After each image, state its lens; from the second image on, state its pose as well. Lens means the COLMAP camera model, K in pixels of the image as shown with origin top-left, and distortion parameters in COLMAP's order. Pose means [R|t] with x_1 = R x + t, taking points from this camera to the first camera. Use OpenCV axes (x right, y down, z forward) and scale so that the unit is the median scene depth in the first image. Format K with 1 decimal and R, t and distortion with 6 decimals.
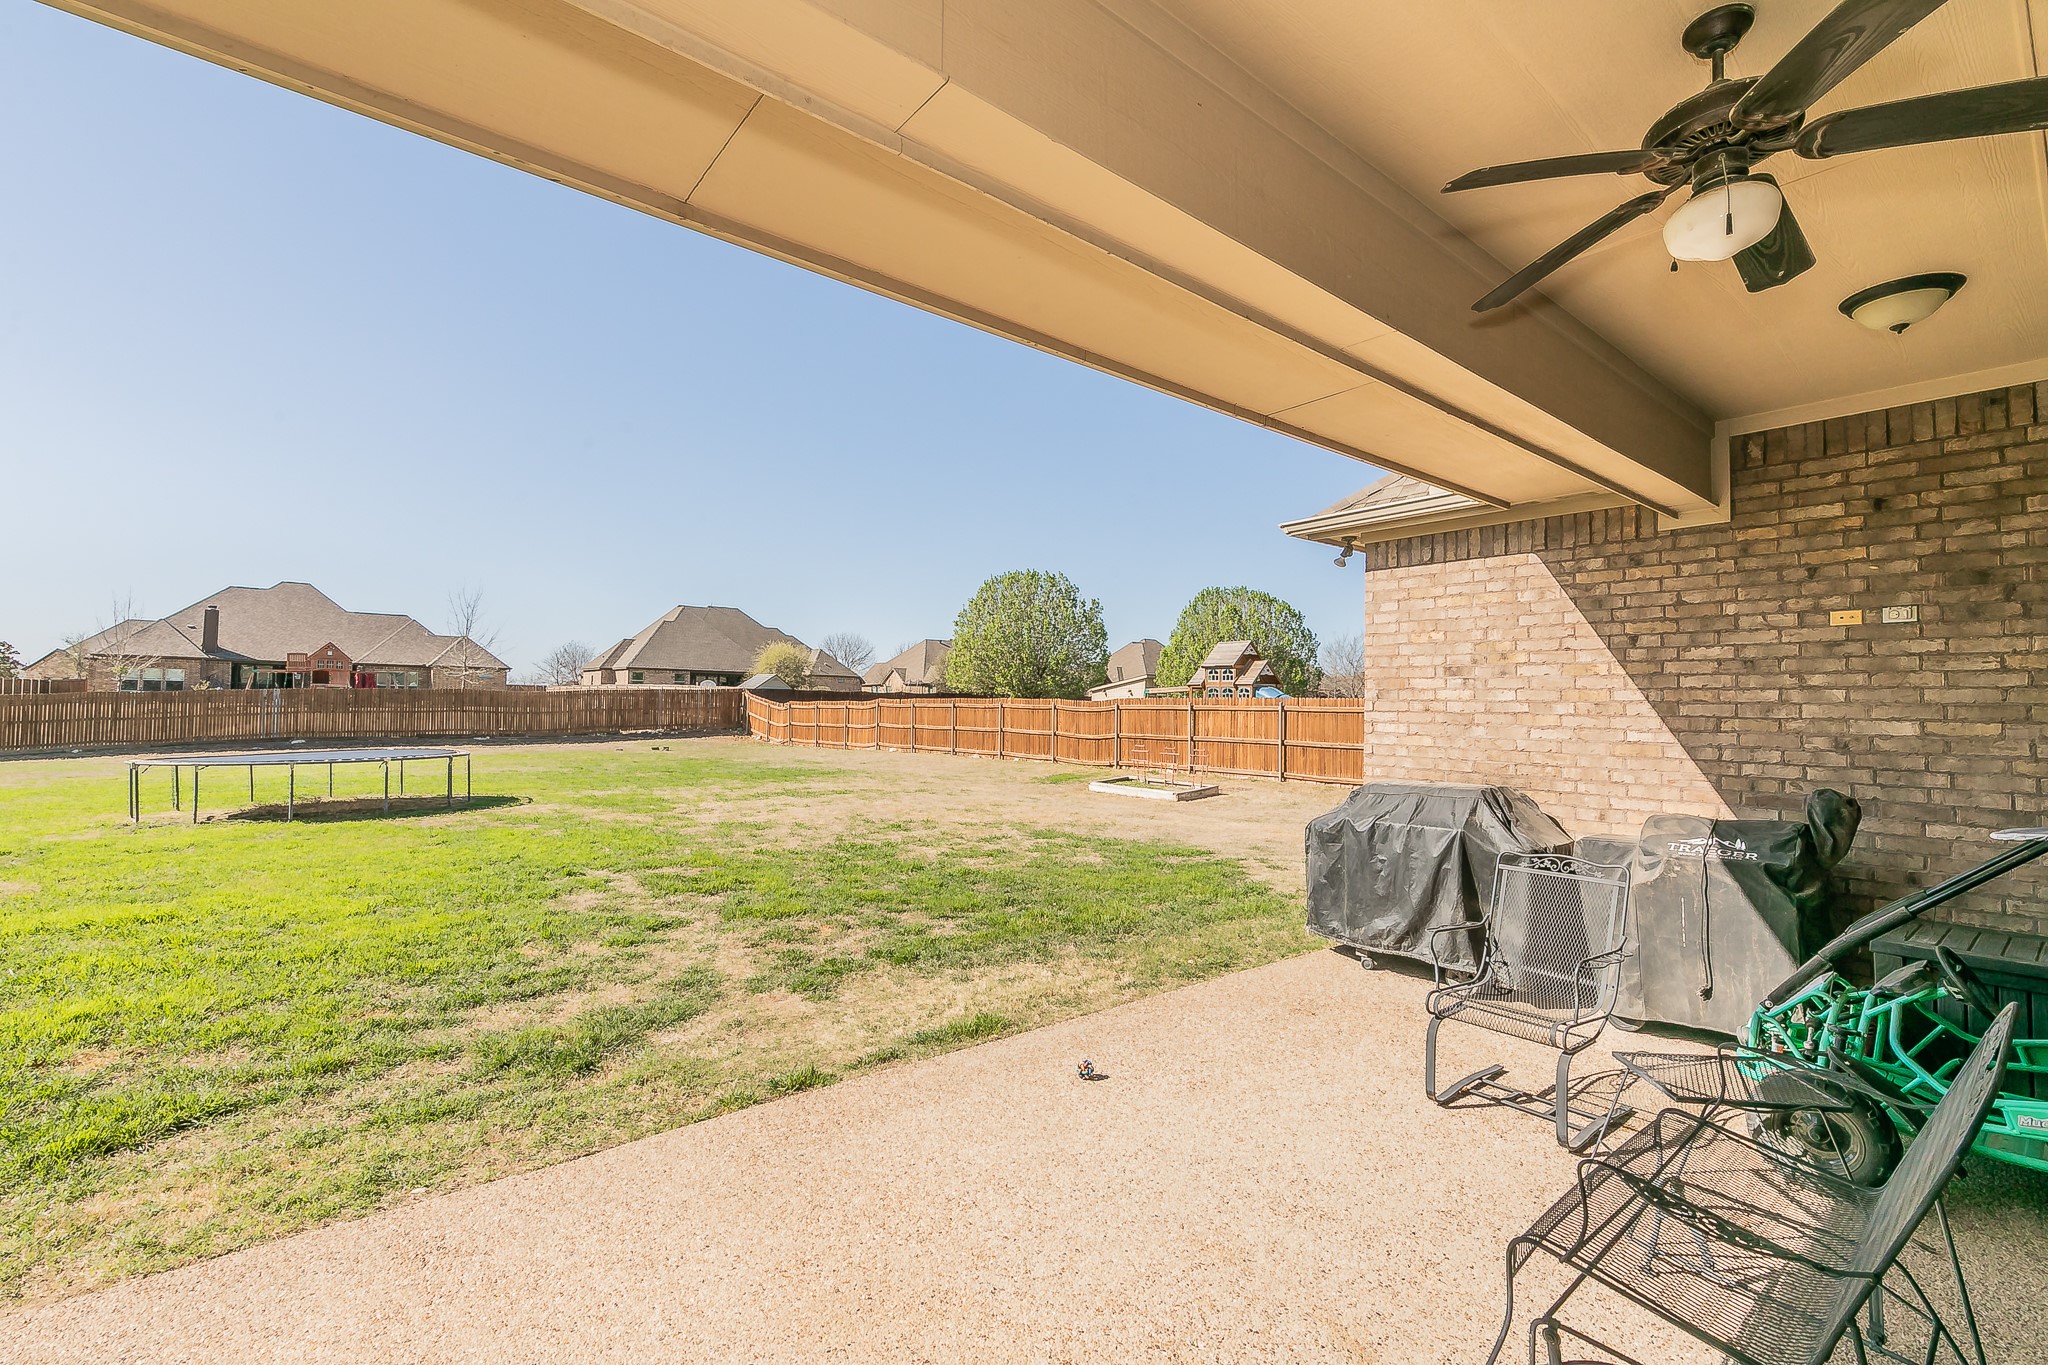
lens RADIAL K [[883.4, 0, 1027.5], [0, 883.4, 696.7], [0, 0, 1]] dist [0.002229, 0.000270]
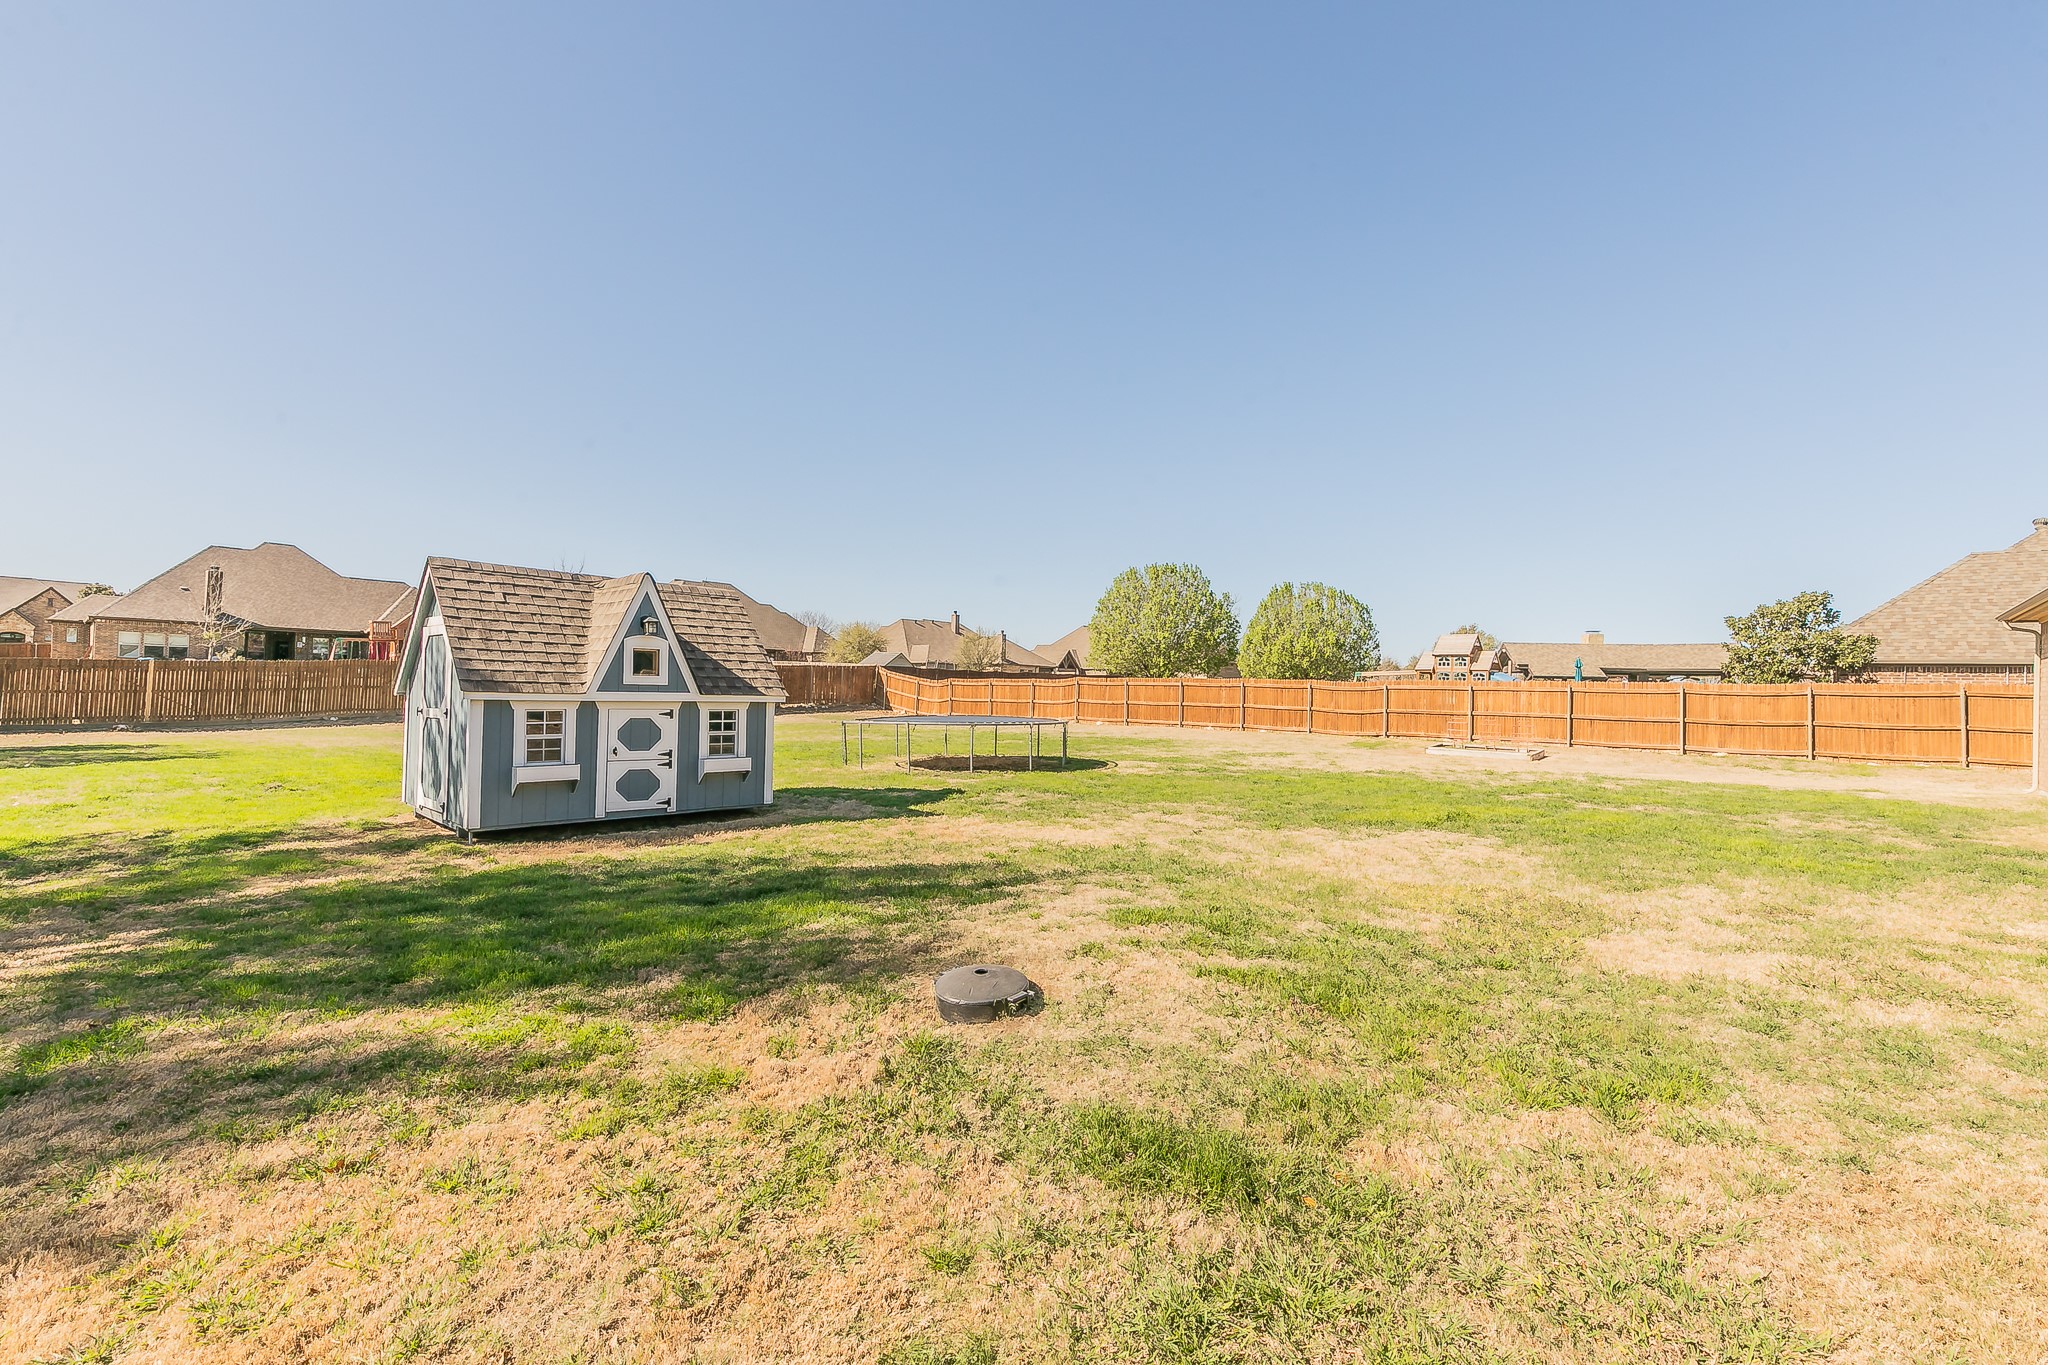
lens RADIAL K [[883.4, 0, 1014.3], [0, 883.4, 679.3], [0, 0, 1]] dist [0.002229, 0.000270]
pose [[0.987377, 0.013026, 0.157850, -0.568134], [-0.013496, 0.999907, 0.001906, 0.005203], [-0.157810, -0.004012, 0.987461, -0.121434]]
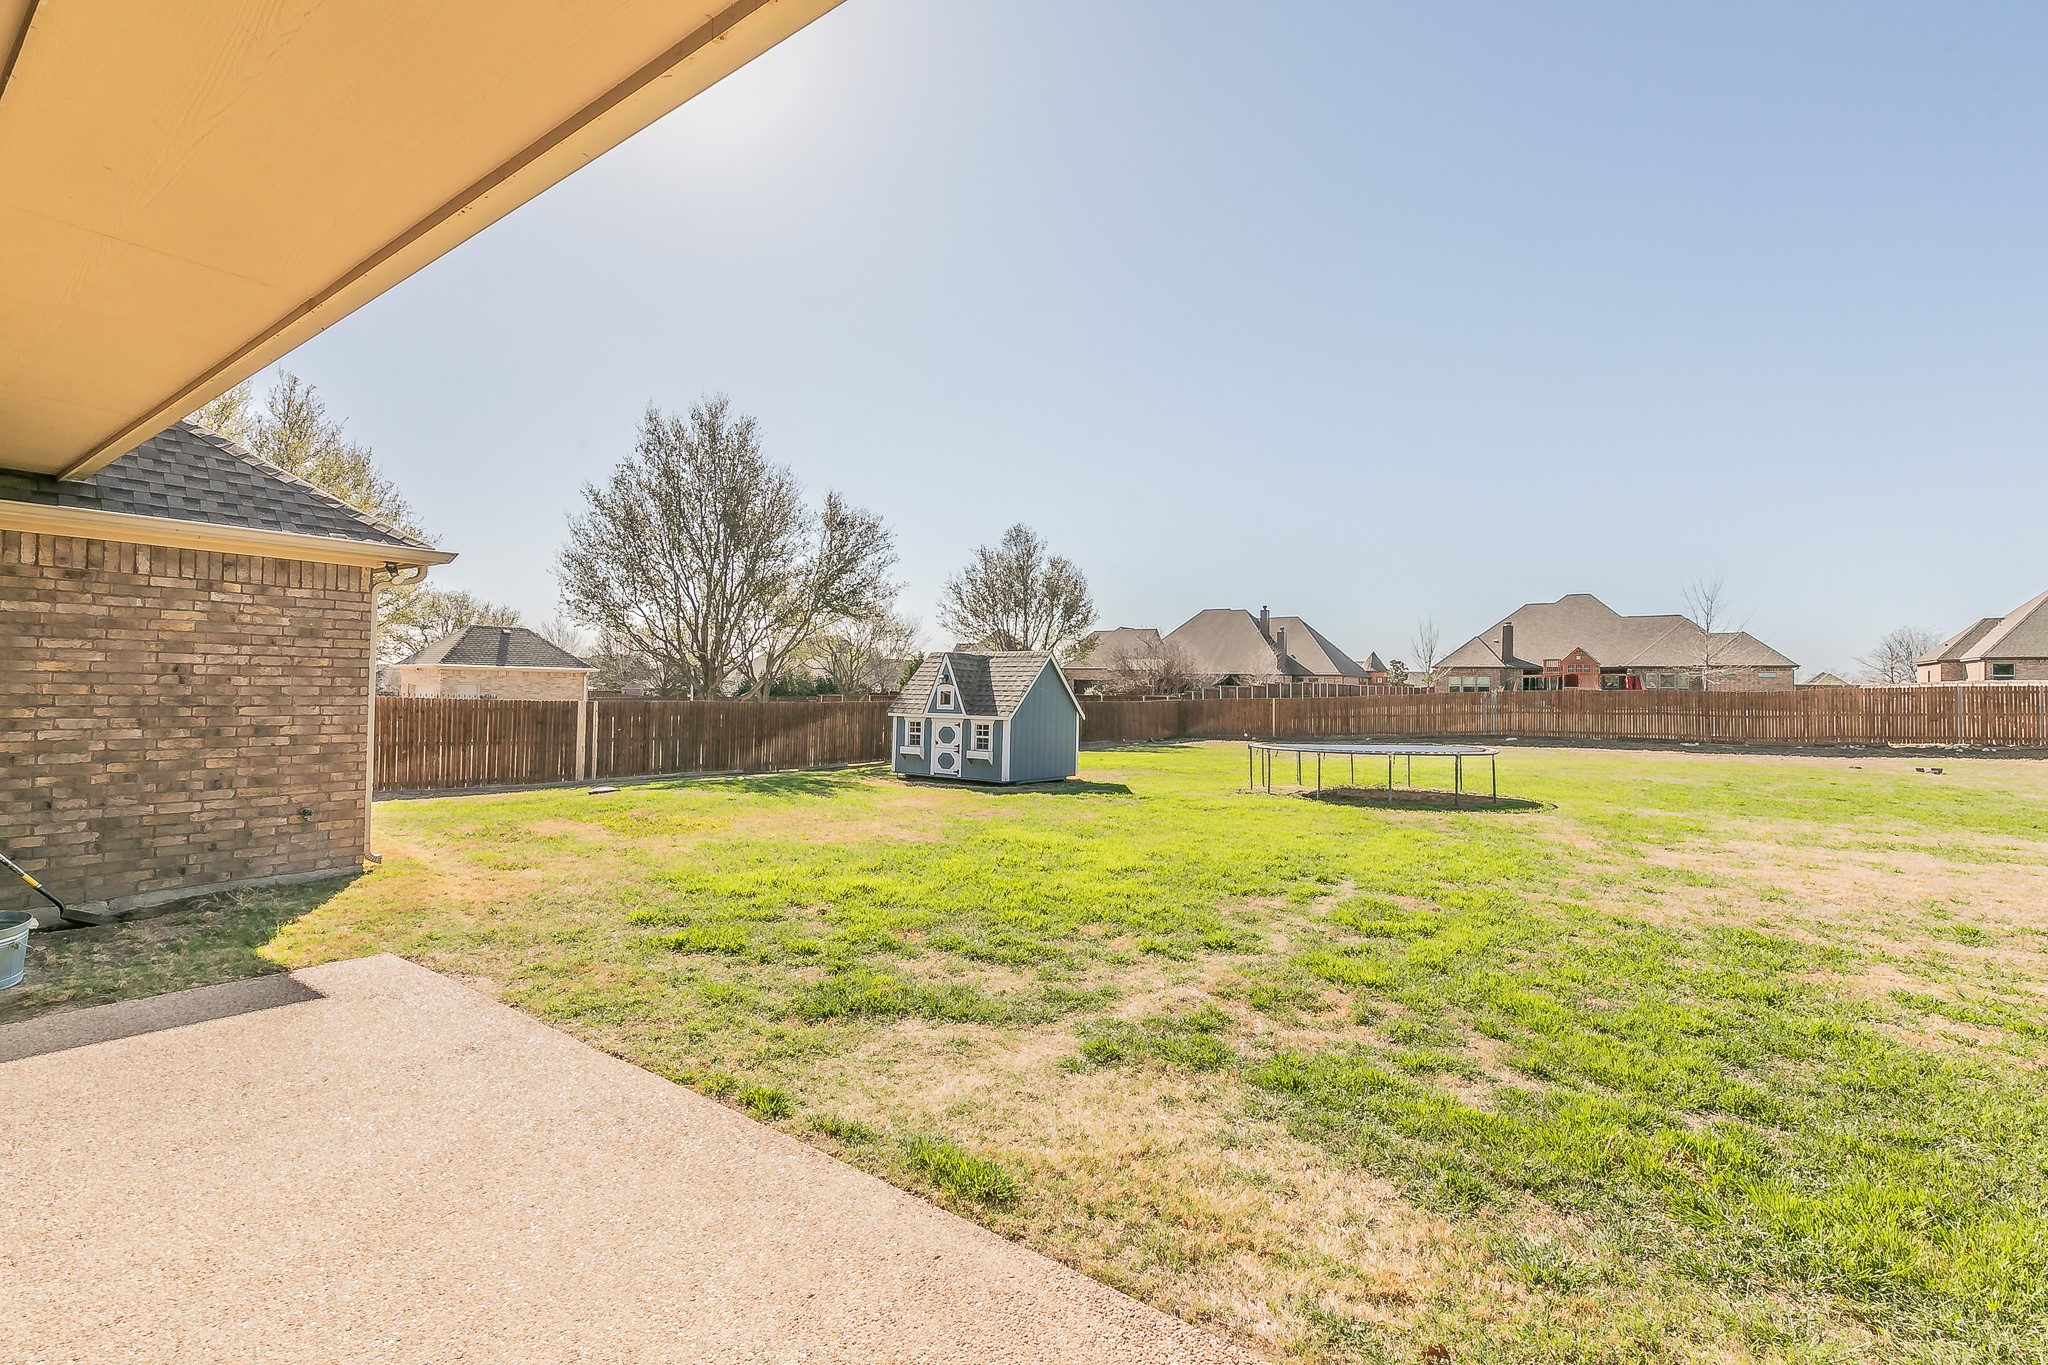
lens RADIAL K [[883.4, 0, 1024.5], [0, 883.4, 687.1], [0, 0, 1]] dist [0.002229, 0.000270]
pose [[0.257936, -0.017112, -0.966010, 0.118000], [0.002584, 0.999852, -0.017022, 0.004255], [0.966158, 0.001894, 0.257942, 0.172591]]
